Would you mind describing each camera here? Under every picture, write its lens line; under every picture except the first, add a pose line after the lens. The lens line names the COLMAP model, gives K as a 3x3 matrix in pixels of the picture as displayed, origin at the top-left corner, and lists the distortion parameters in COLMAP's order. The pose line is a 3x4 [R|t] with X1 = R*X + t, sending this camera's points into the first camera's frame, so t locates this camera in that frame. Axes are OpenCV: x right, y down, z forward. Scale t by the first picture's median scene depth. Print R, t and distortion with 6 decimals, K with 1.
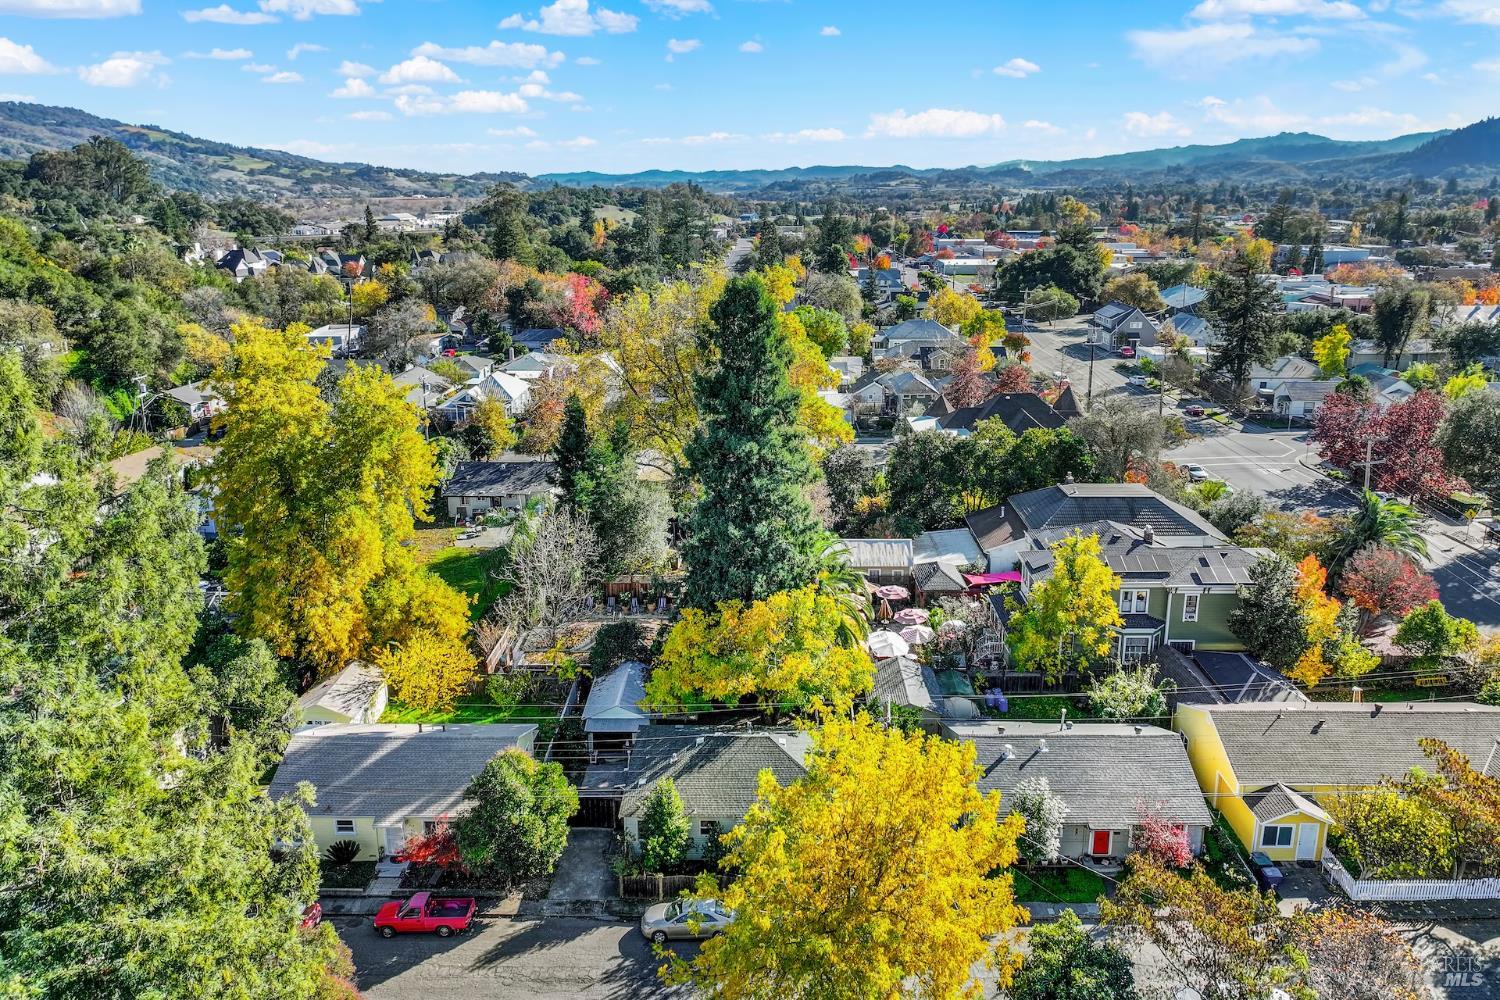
lens RADIAL K [[1051.1, 0, 751.2], [0, 1051.1, 505.7], [0, 0, 1]] dist [0.014449, 0.007660]
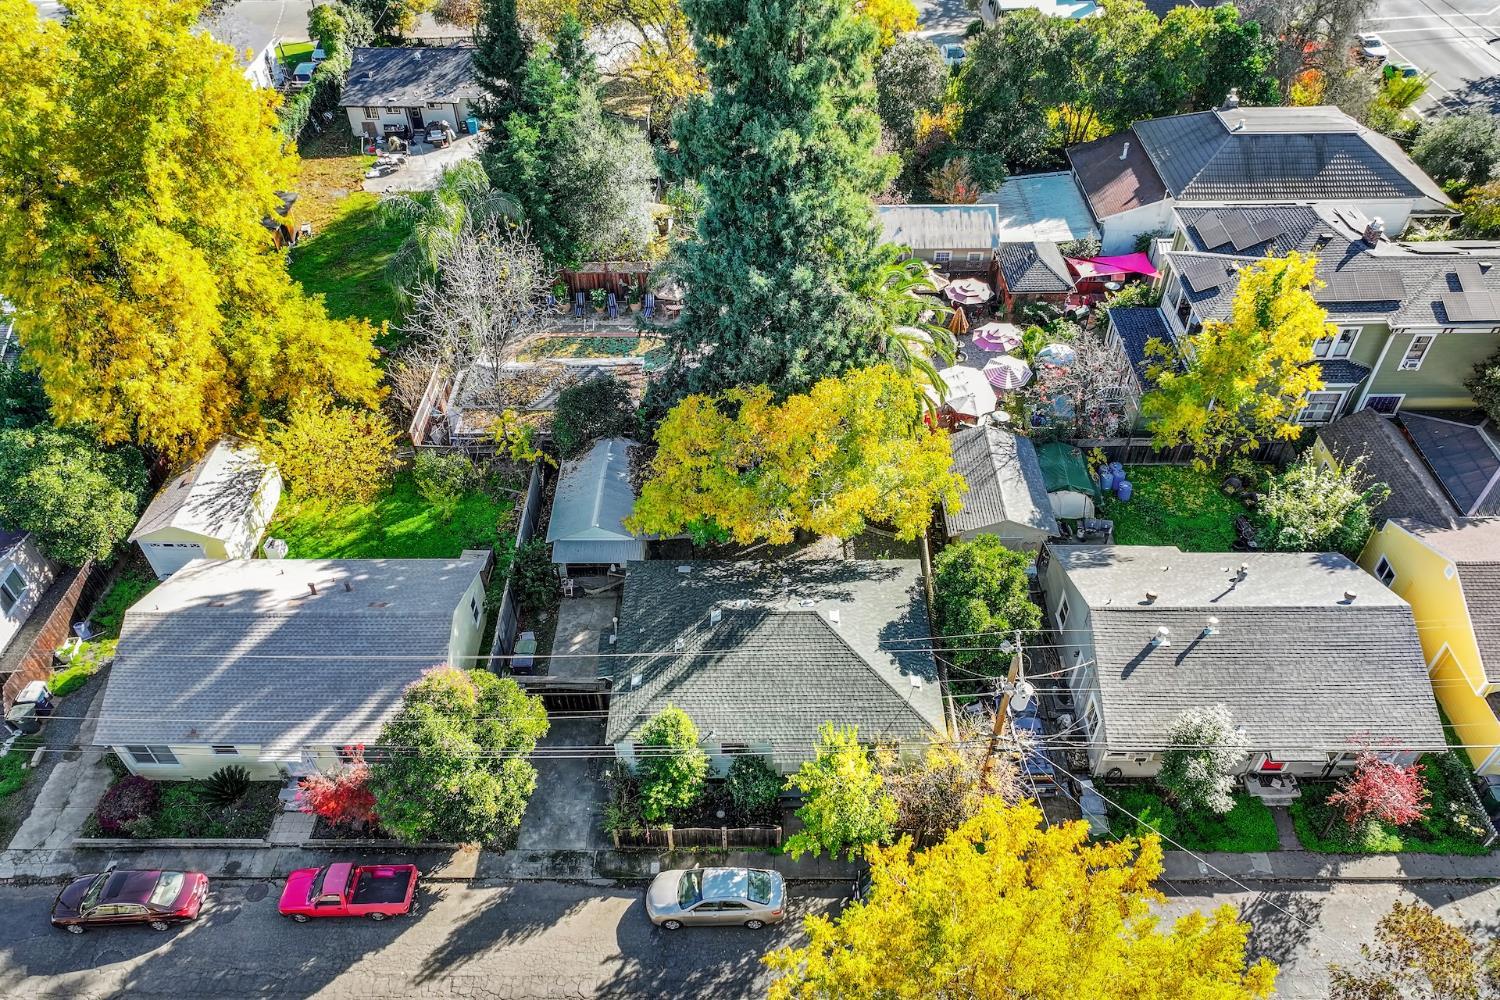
lens RADIAL K [[970.4, 0, 748.5], [0, 970.4, 497.1], [0, 0, 1]] dist [0.010515, -0.000184]
pose [[0.999921, -0.011349, 0.005495, -0.025904], [0.007386, 0.880374, 0.474222, -0.131413], [-0.010219, -0.474143, 0.880388, 0.415409]]
